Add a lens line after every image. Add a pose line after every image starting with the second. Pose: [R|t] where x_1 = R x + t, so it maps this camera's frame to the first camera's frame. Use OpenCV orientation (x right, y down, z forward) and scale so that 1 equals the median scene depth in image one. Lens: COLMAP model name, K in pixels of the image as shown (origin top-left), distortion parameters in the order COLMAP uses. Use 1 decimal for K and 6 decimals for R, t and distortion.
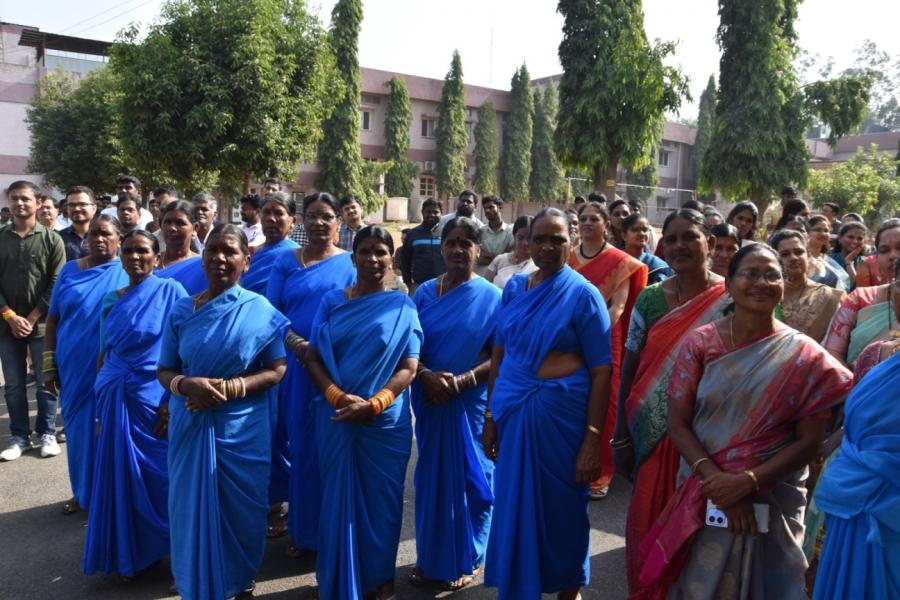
lens RADIAL K [[728.9, 0, 450.0], [0, 728.9, 300.0], [0, 0, 1]] dist [-0.154367, 0.129053]
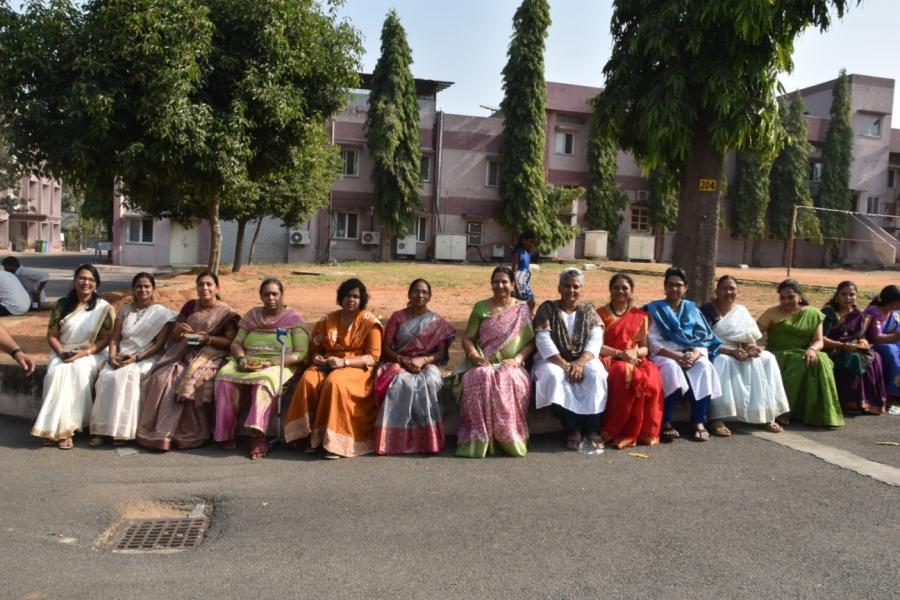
lens RADIAL K [[728.9, 0, 450.0], [0, 728.9, 300.0], [0, 0, 1]] dist [-0.154367, 0.129053]
pose [[0.933203, 0.038886, -0.357241, 0.087698], [-0.057184, 0.997530, -0.040796, -0.016410], [0.354772, 0.058499, 0.933121, 0.165170]]
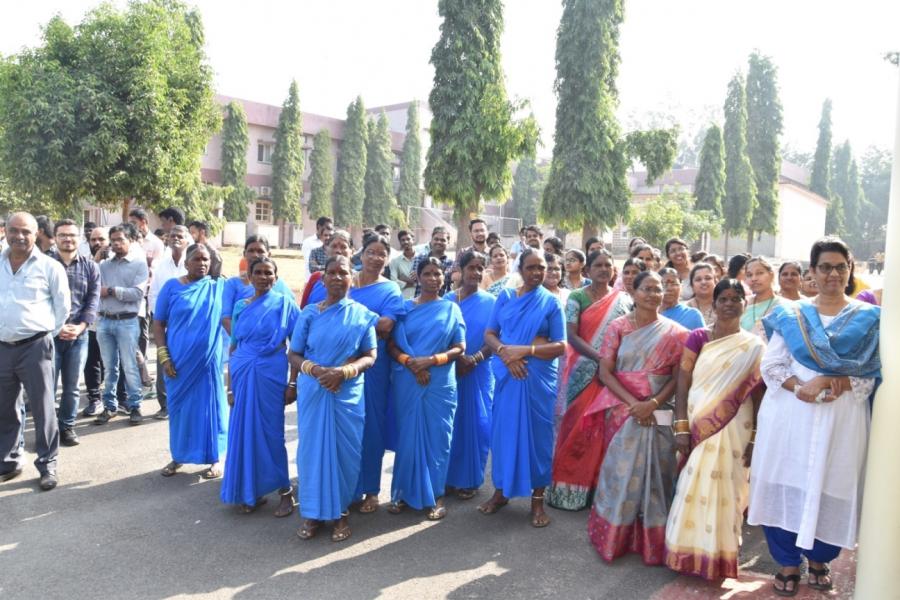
lens RADIAL K [[735.8, 0, 451.8], [0, 735.8, 298.6], [0, 0, 1]] dist [-0.174041, 0.160371]
pose [[0.968470, -0.005715, 0.249064, -0.037610], [0.014706, 0.999305, -0.034253, 0.002946], [-0.248695, 0.036836, 0.967881, -0.040444]]
